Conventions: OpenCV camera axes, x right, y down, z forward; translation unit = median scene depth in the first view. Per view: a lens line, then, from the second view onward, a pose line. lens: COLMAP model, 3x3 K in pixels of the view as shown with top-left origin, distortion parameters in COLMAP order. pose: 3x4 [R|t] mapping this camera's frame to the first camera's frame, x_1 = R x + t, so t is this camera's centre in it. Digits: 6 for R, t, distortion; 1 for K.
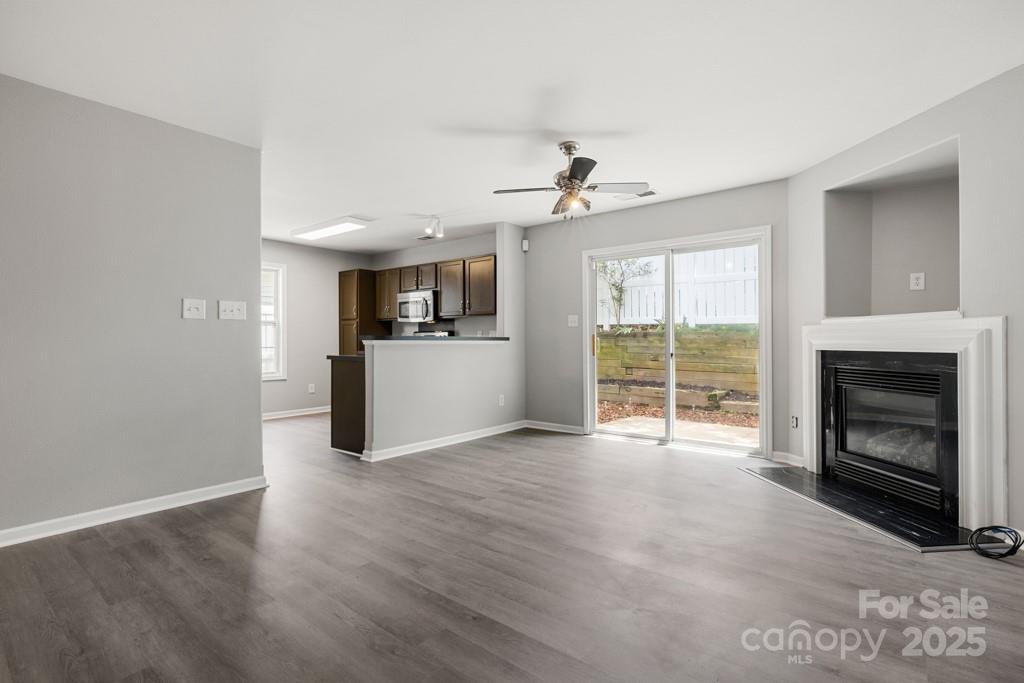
lens RADIAL K [[495.8, 0, 512.0], [0, 495.8, 341.5], [0, 0, 1]] dist [-0.000850, -0.000183]
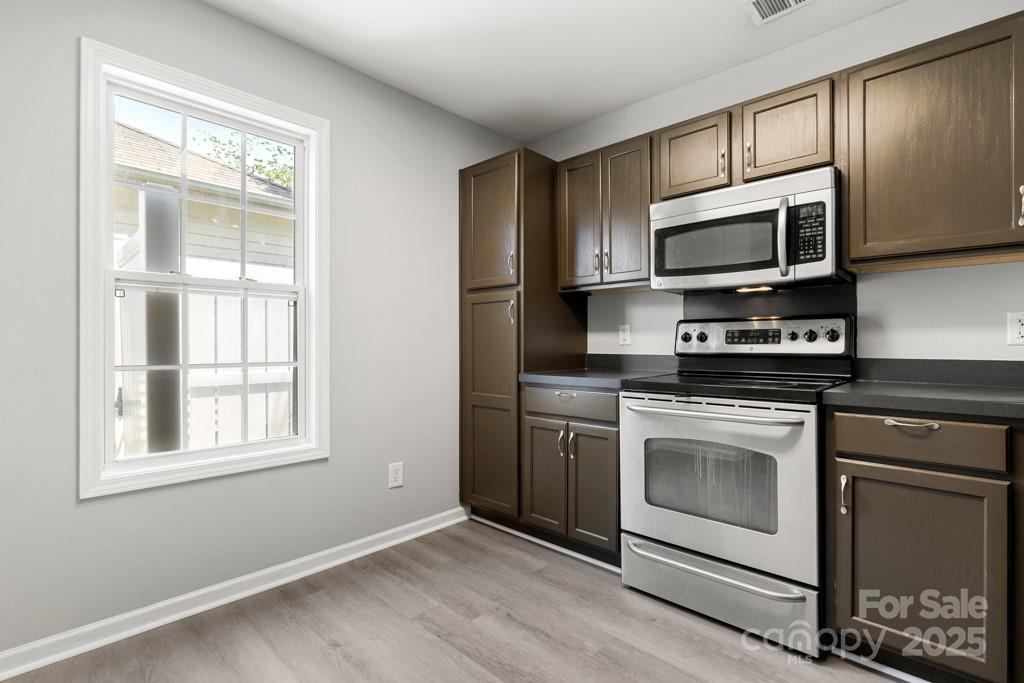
lens RADIAL K [[495.8, 0, 512.0], [0, 495.8, 341.5], [0, 0, 1]] dist [-0.000850, -0.000183]
pose [[0.996508, 0.004251, -0.083386, -0.500528], [-0.004864, 0.999963, -0.007146, -0.002714], [0.083353, 0.007527, 0.996492, 1.113226]]
